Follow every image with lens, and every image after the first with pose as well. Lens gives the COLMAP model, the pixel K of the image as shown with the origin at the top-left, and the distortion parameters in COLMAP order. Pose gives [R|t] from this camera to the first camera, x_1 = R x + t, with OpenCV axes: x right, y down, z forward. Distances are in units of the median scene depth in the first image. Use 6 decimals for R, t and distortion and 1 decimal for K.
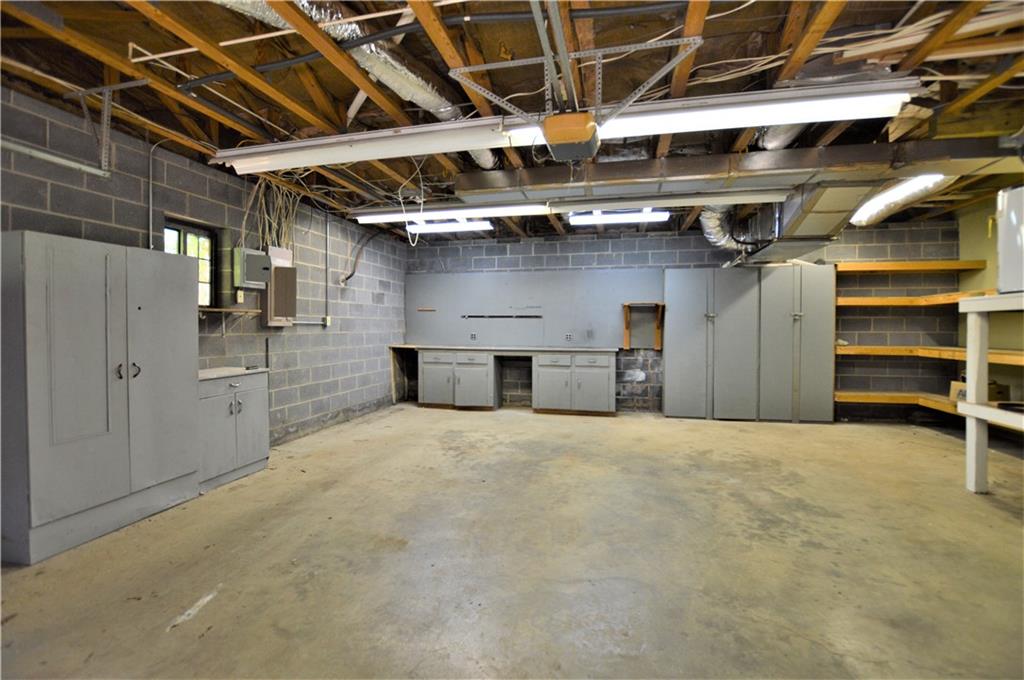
lens RADIAL K [[456.5, 0, 512.8], [0, 456.5, 331.6], [0, 0, 1]] dist [-0.027485, 0.000268]
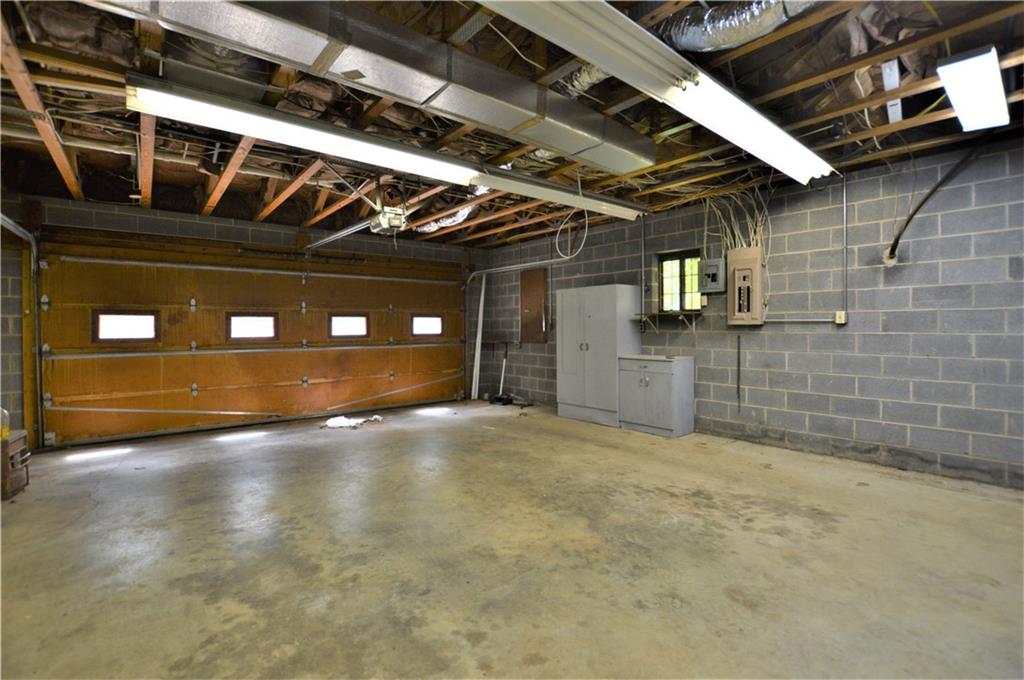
lens RADIAL K [[456.5, 0, 512.8], [0, 456.5, 331.6], [0, 0, 1]] dist [-0.027485, 0.000268]
pose [[-0.606263, 0.009766, -0.795204, 0.726658], [-0.006092, 0.999838, 0.016923, -0.012362], [0.795241, 0.015105, -0.606105, 1.416258]]
